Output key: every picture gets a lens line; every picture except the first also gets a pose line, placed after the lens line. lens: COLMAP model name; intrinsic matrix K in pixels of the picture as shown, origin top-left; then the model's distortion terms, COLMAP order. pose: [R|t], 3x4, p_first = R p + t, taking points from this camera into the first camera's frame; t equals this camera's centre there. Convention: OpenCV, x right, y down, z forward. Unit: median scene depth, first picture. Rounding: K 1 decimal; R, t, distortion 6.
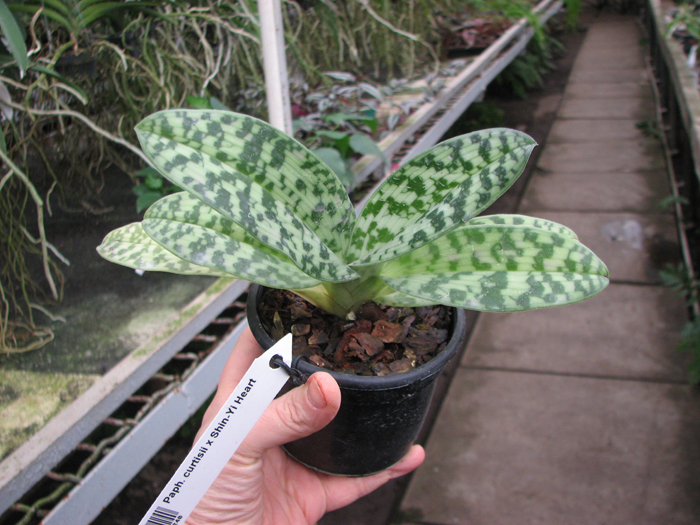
lens RADIAL K [[749.3, 0, 336.0], [0, 749.3, 288.0], [0, 0, 1]] dist [-0.197230, 0.259730]
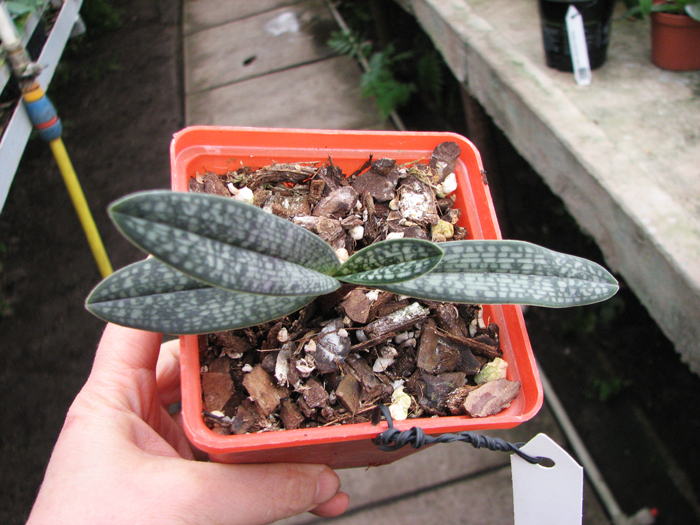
lens RADIAL K [[748.5, 0, 339.2], [0, 748.5, 282.6], [0, 0, 1]] dist [-0.189330, 0.237813]
pose [[0.862962, -0.373163, 0.340656, -0.043563], [0.307282, 0.922796, 0.232436, 0.044754], [-0.401092, -0.095906, 0.911003, -0.048655]]
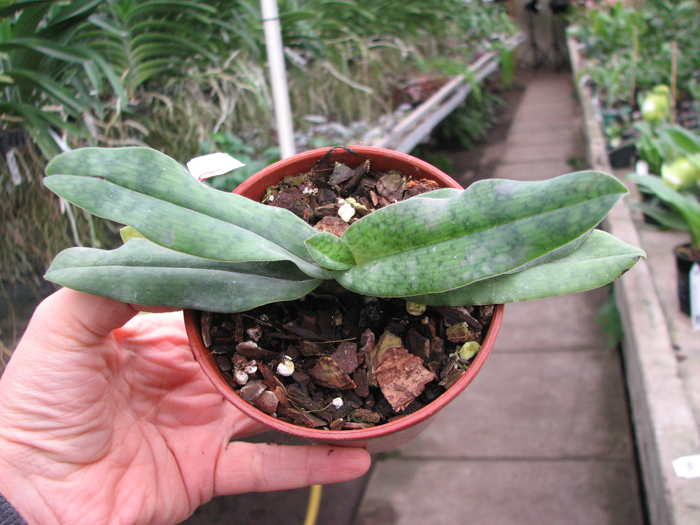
lens RADIAL K [[748.5, 0, 339.2], [0, 748.5, 282.6], [0, 0, 1]] dist [-0.189330, 0.237813]
pose [[0.996922, -0.059417, 0.051147, -0.018601], [0.064201, 0.993150, -0.097628, 0.068920], [-0.044996, 0.100611, 0.993908, -0.146417]]
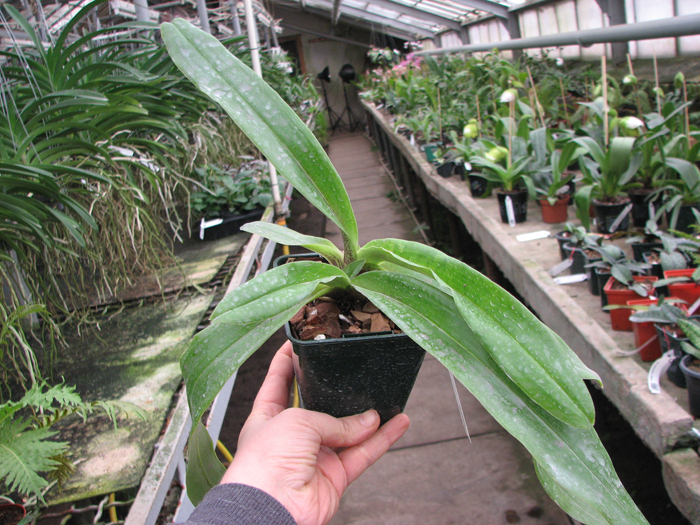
lens RADIAL K [[749.3, 0, 336.0], [0, 749.3, 288.0], [0, 0, 1]] dist [-0.197230, 0.259730]
pose [[0.937697, -0.146752, 0.314941, -0.223274], [0.200601, 0.968755, -0.145855, 0.191423], [-0.283696, 0.199945, 0.937837, -0.418390]]
